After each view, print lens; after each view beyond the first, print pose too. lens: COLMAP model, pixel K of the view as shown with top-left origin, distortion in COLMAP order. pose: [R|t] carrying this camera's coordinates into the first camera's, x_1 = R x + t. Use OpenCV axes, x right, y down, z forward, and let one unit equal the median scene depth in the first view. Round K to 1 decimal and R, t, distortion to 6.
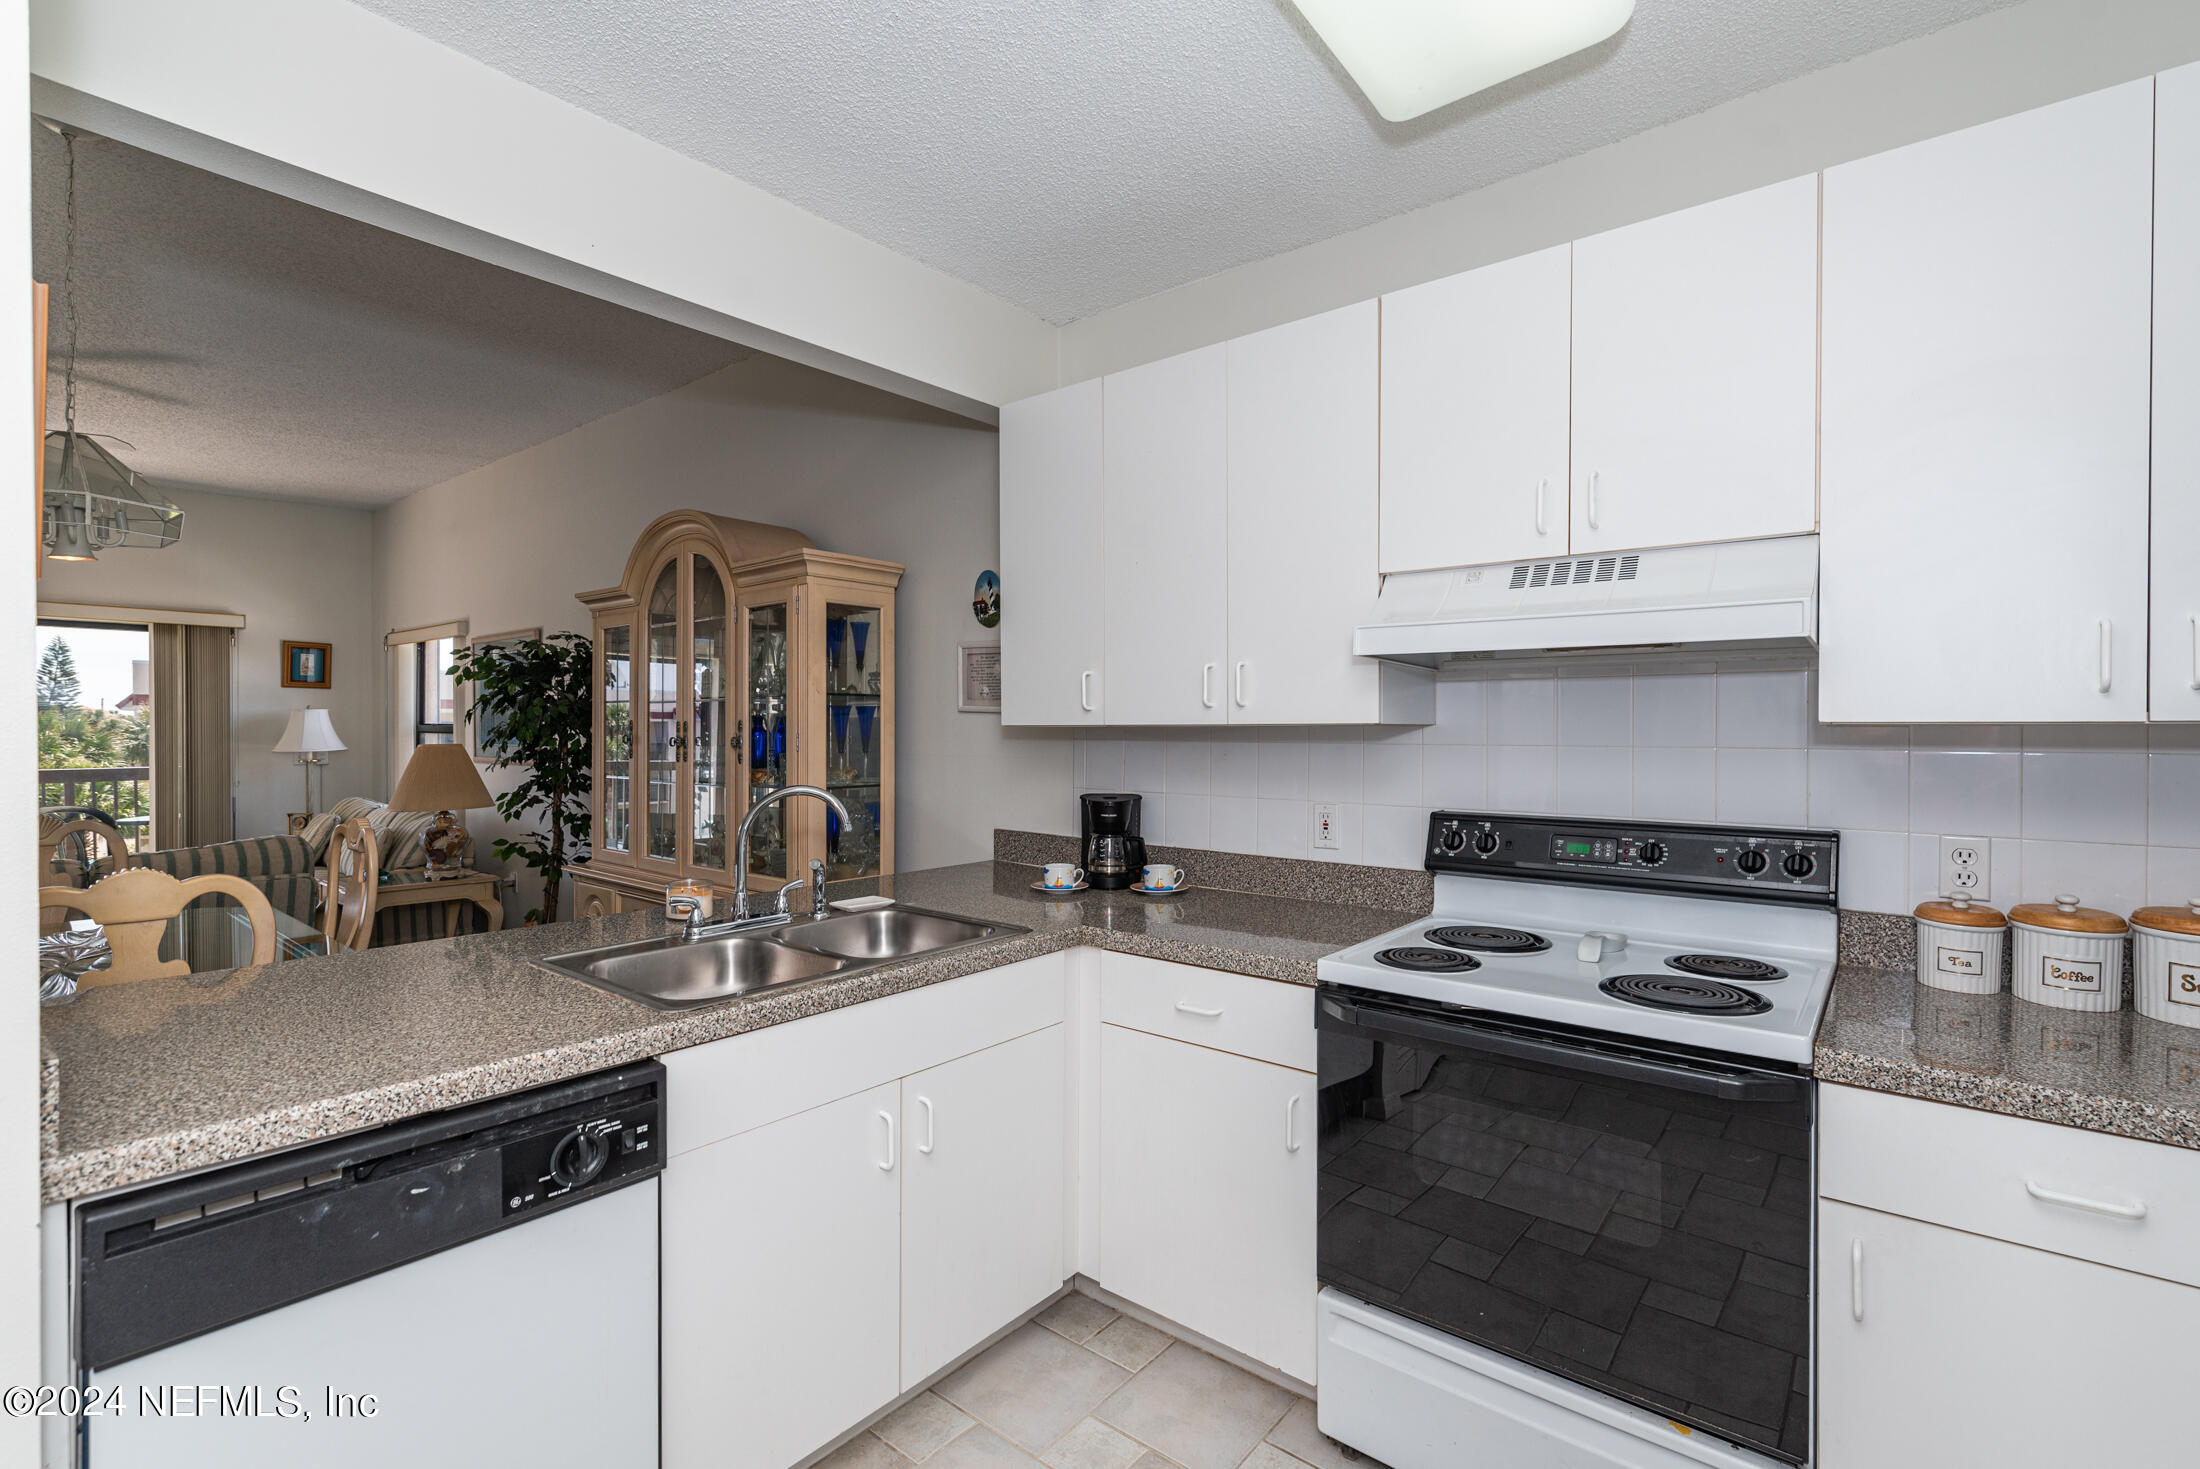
lens RADIAL K [[987.8, 0, 1152.0], [0, 987.8, 726.1], [0, 0, 1]] dist [-0.003215, 0.000239]
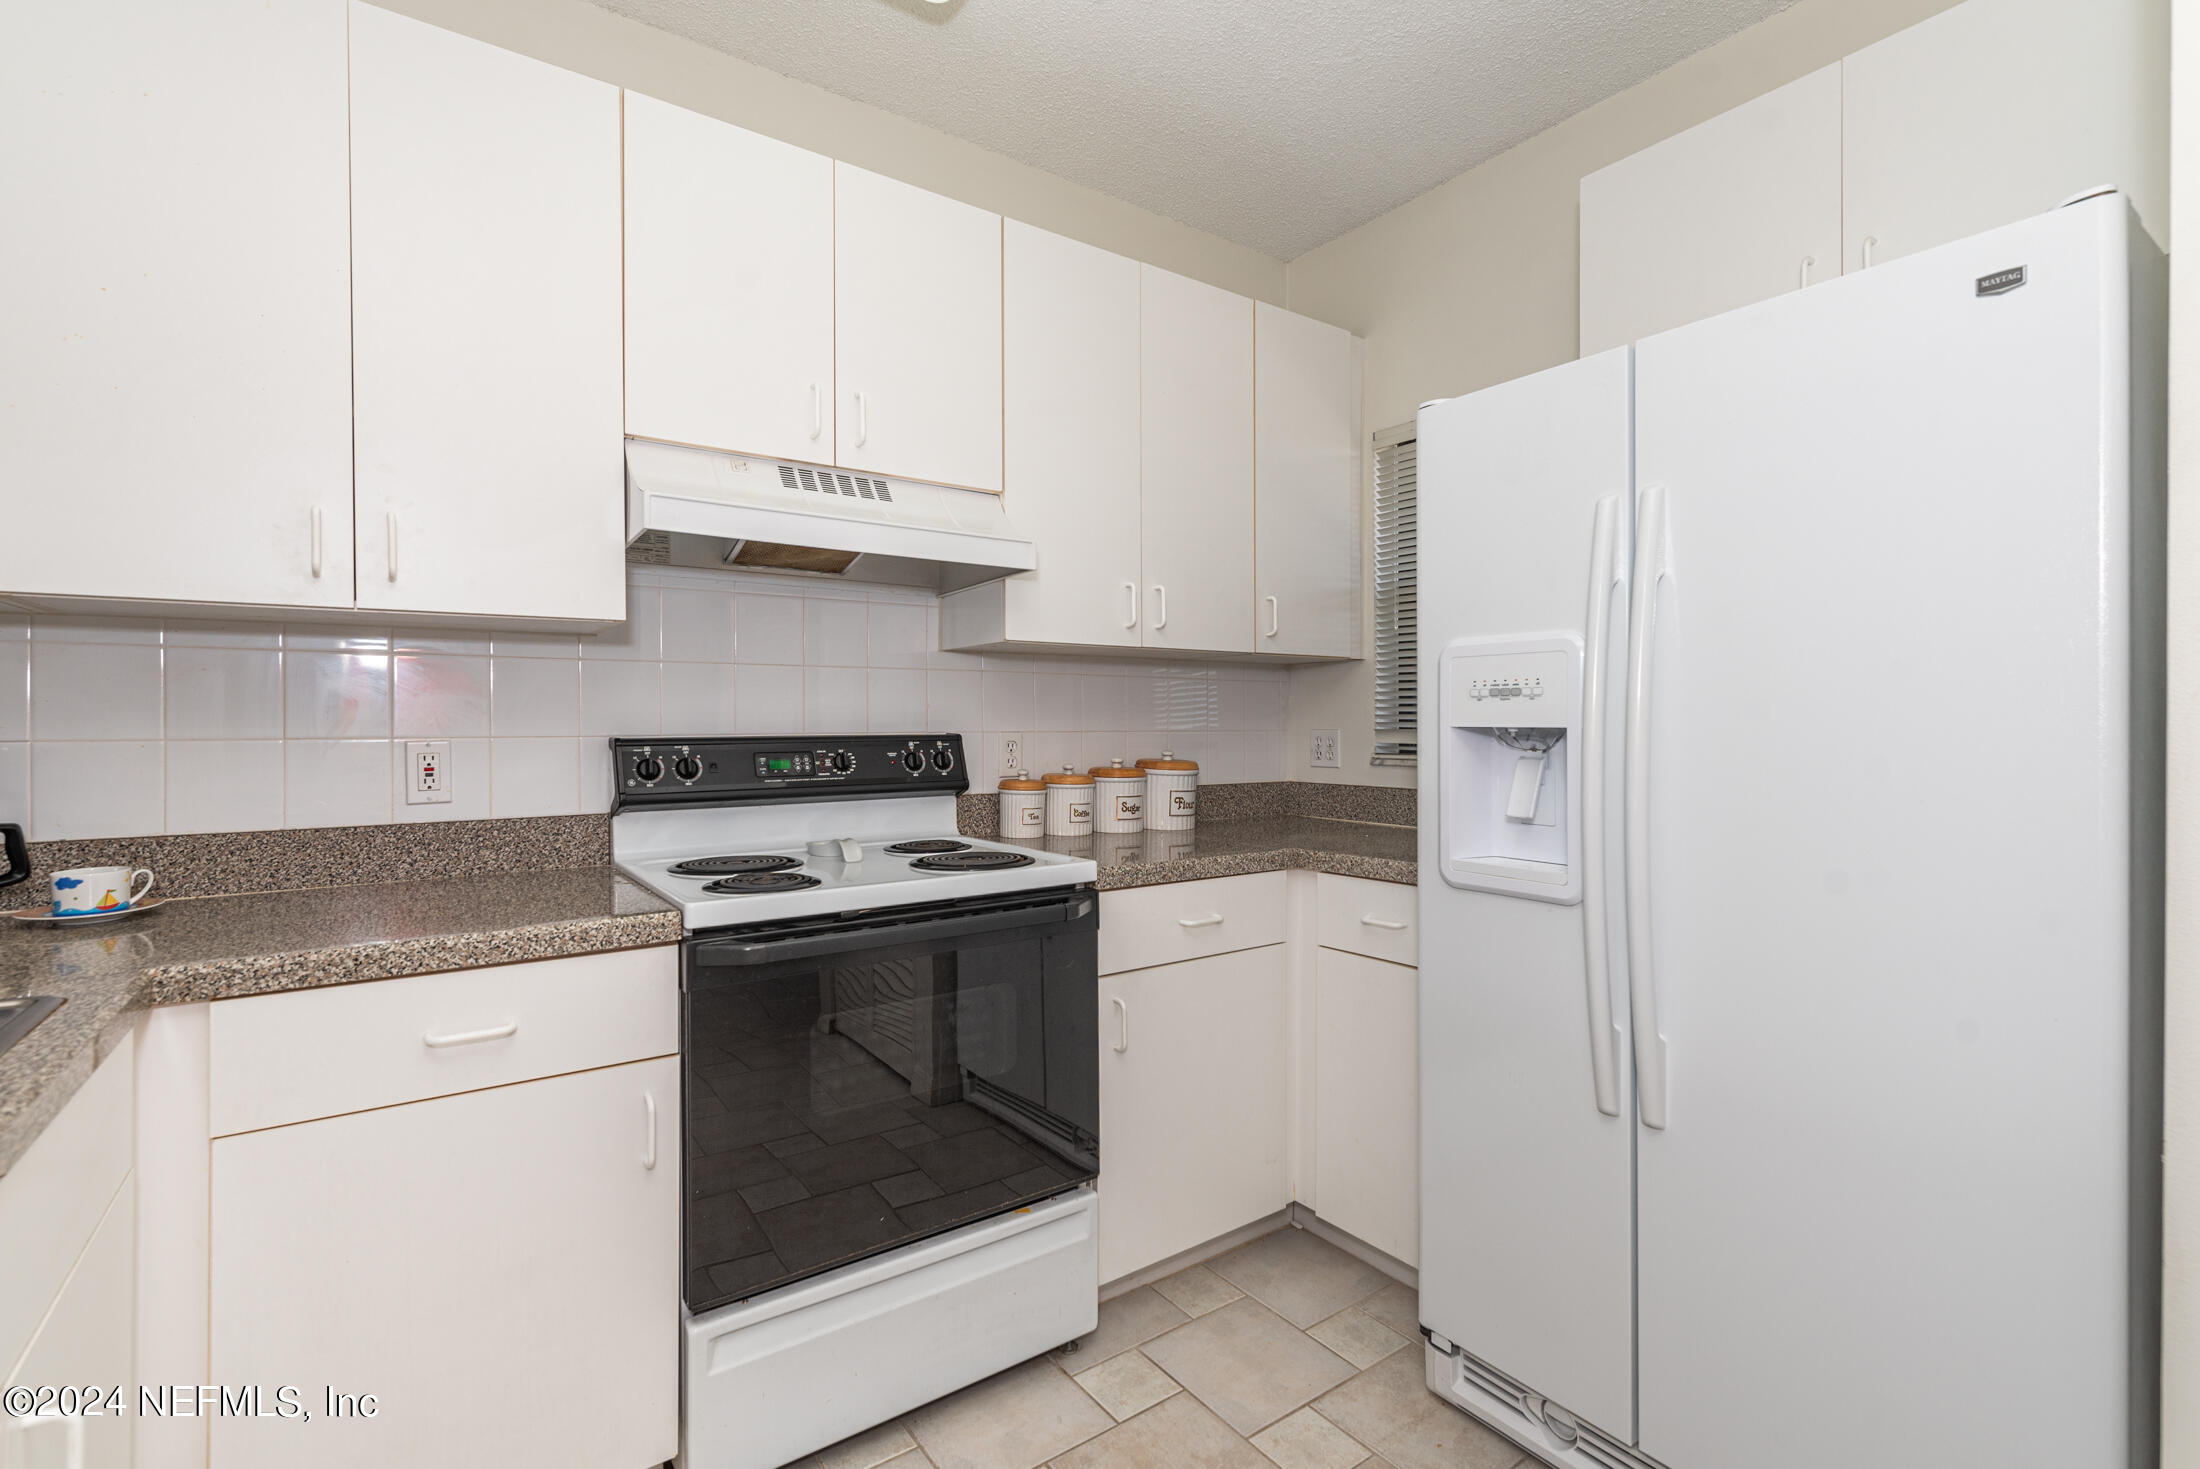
lens RADIAL K [[987.8, 0, 1051.7], [0, 987.8, 729.2], [0, 0, 1]] dist [-0.003215, 0.000239]
pose [[0.305521, -0.005866, 0.952167, -0.469439], [0.010494, 0.999941, 0.002793, 0.095619], [-0.952128, 0.009138, 0.305565, 0.468731]]
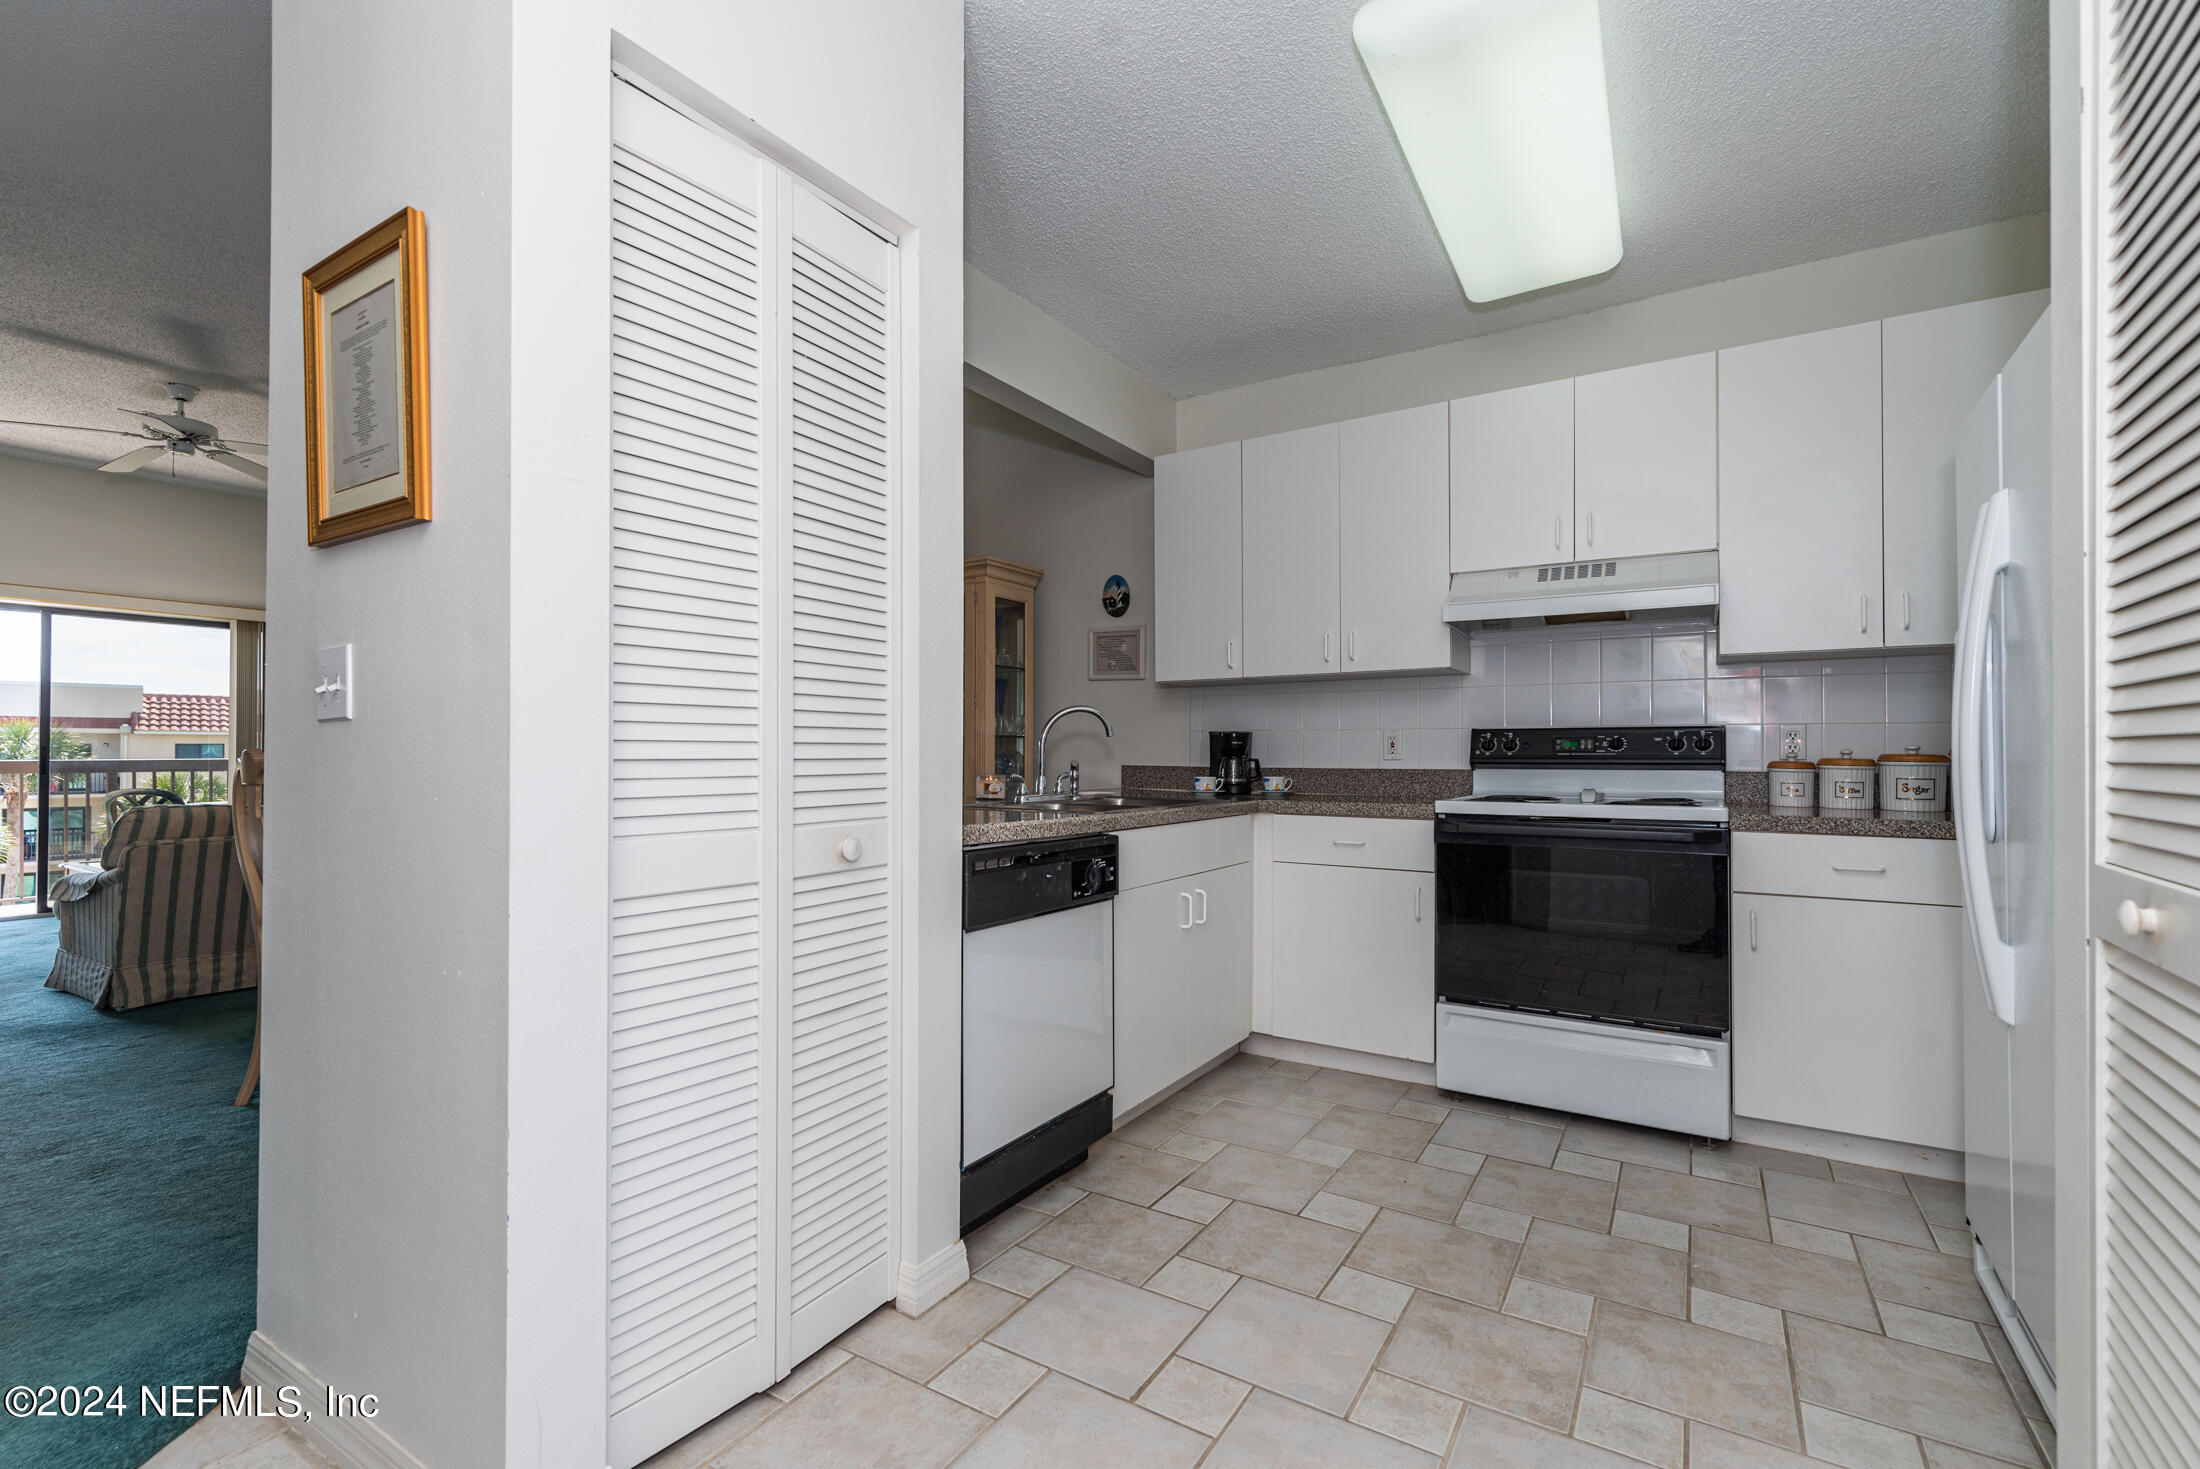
lens RADIAL K [[987.8, 0, 1107.4], [0, 987.8, 746.9], [0, 0, 1]] dist [-0.003215, 0.000239]
pose [[0.993830, 0.000929, 0.110910, -0.545302], [0.000881, 0.999867, -0.016276, 0.166276], [-0.110910, 0.016274, 0.993697, -0.570305]]
